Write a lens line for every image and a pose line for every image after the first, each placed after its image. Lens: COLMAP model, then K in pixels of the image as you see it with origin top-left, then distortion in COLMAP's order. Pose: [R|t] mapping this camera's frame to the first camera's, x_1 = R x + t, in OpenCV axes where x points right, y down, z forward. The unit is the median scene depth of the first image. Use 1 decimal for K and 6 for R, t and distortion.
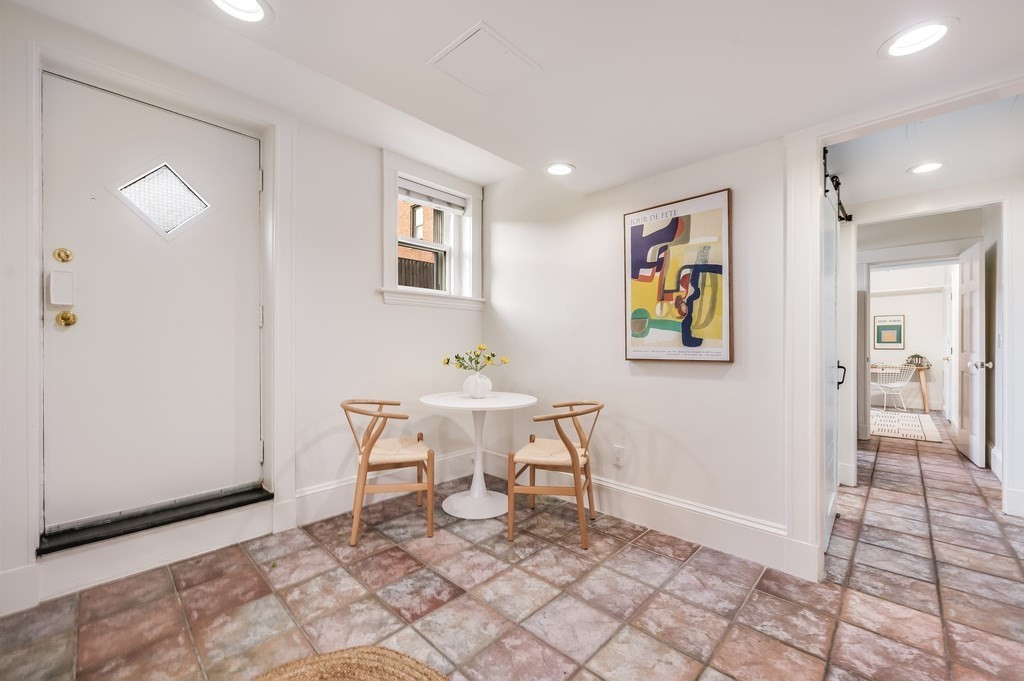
lens RADIAL K [[411.7, 0, 510.2], [0, 411.7, 342.3], [0, 0, 1]] dist [-0.001455, -0.000455]
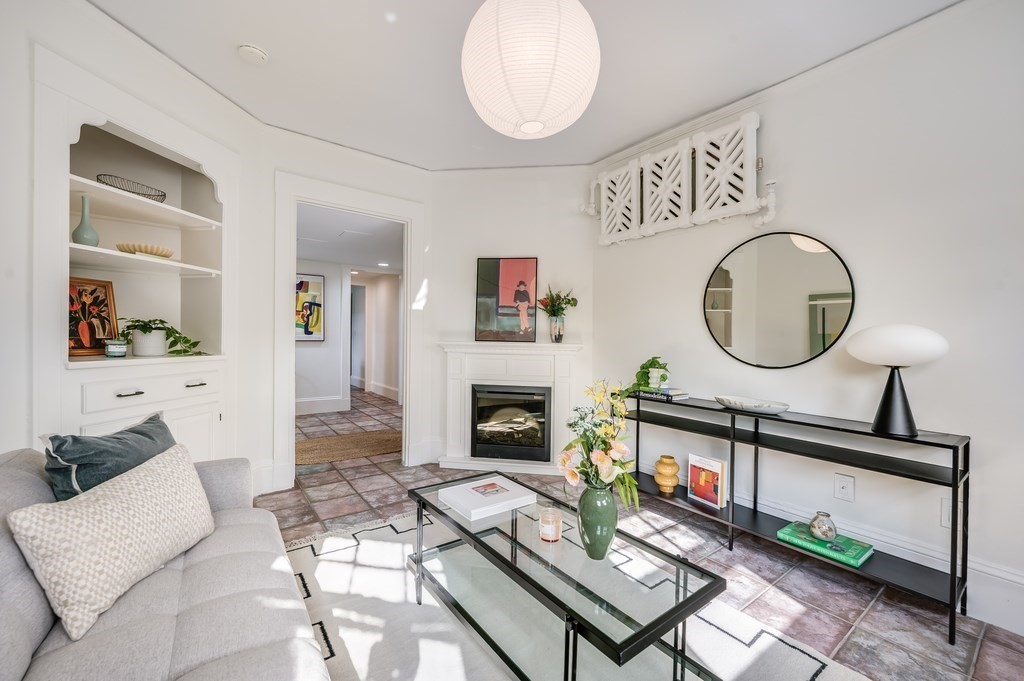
lens RADIAL K [[411.7, 0, 505.5], [0, 411.7, 342.6], [0, 0, 1]] dist [-0.001455, -0.000455]
pose [[0.181500, -0.013464, 0.983299, -1.825715], [-0.014839, 0.999755, 0.016428, -0.001023], [-0.983279, -0.017572, 0.181256, -0.630022]]
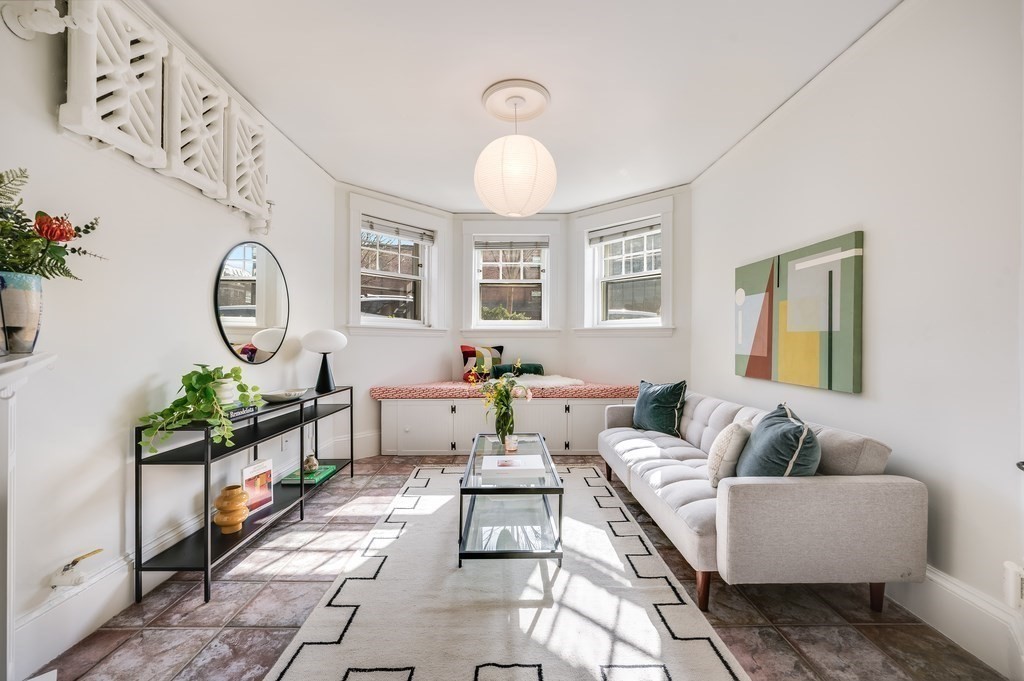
lens RADIAL K [[411.7, 0, 513.8], [0, 411.7, 339.8], [0, 0, 1]] dist [-0.001455, -0.000455]
pose [[-0.711734, -0.008416, -0.702398, -0.406805], [-0.007538, 0.999962, -0.004344, 0.003268], [0.702408, 0.002203, -0.711771, 0.217380]]
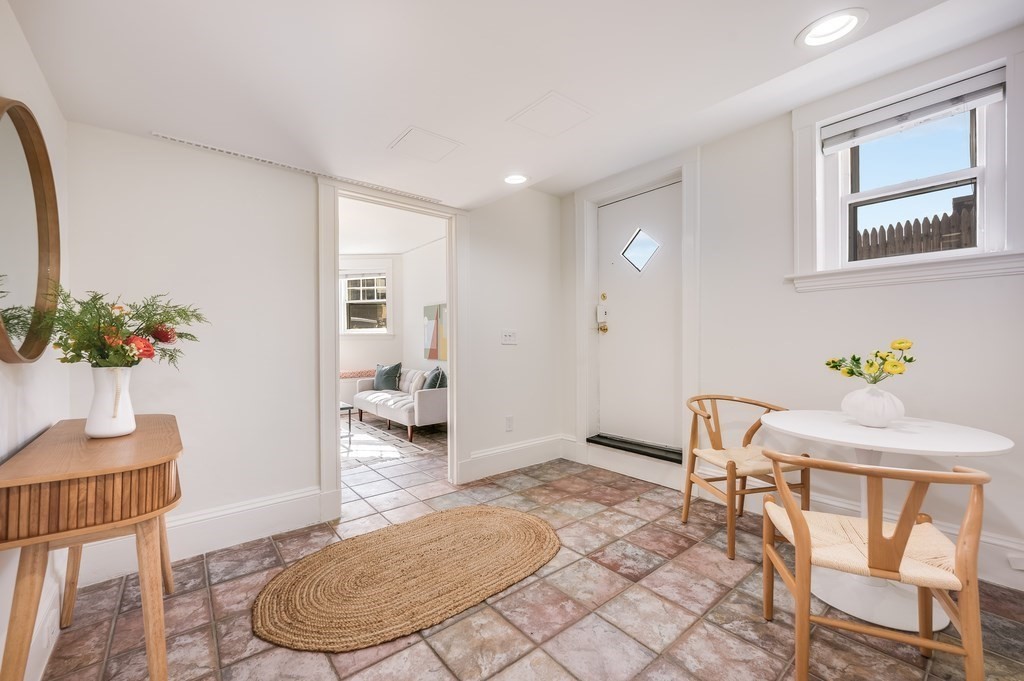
lens RADIAL K [[411.7, 0, 509.2], [0, 411.7, 344.2], [0, 0, 1]] dist [-0.001455, -0.000455]
pose [[-0.125496, 0.005881, -0.992077, 0.779641], [0.008487, 0.999952, 0.004854, 0.002825], [0.992058, -0.007810, -0.125540, 0.674289]]
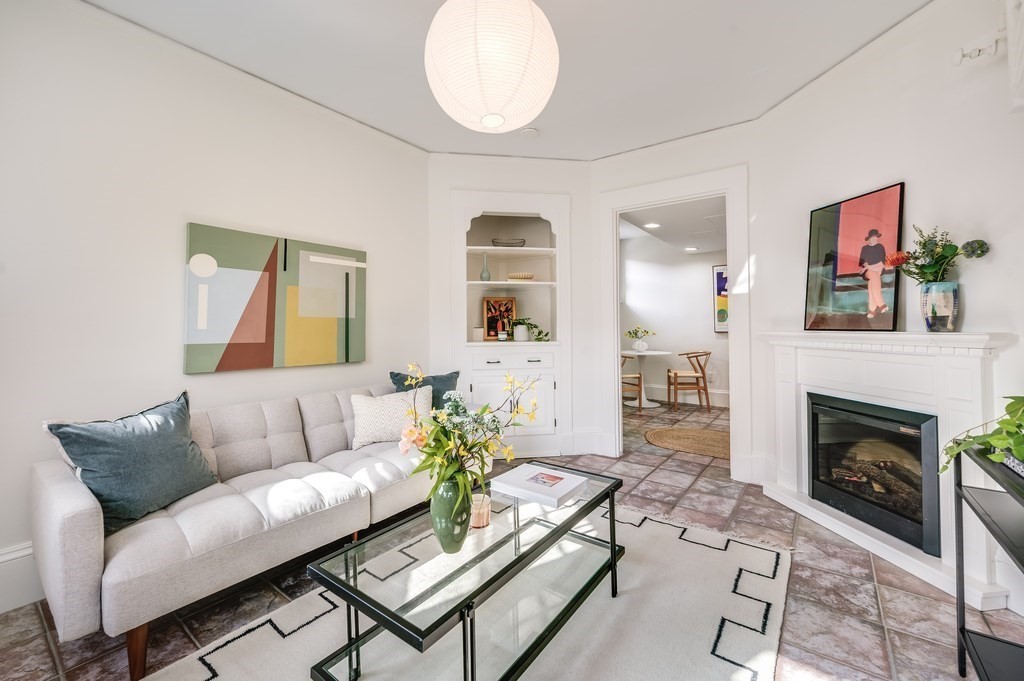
lens RADIAL K [[411.7, 0, 510.6], [0, 411.7, 325.0], [0, 0, 1]] dist [-0.001455, -0.000455]
pose [[0.992723, -0.008164, 0.120144, -1.227615], [0.008709, 0.999954, -0.004016, 0.004045], [-0.120106, 0.005033, 0.992748, -1.216963]]
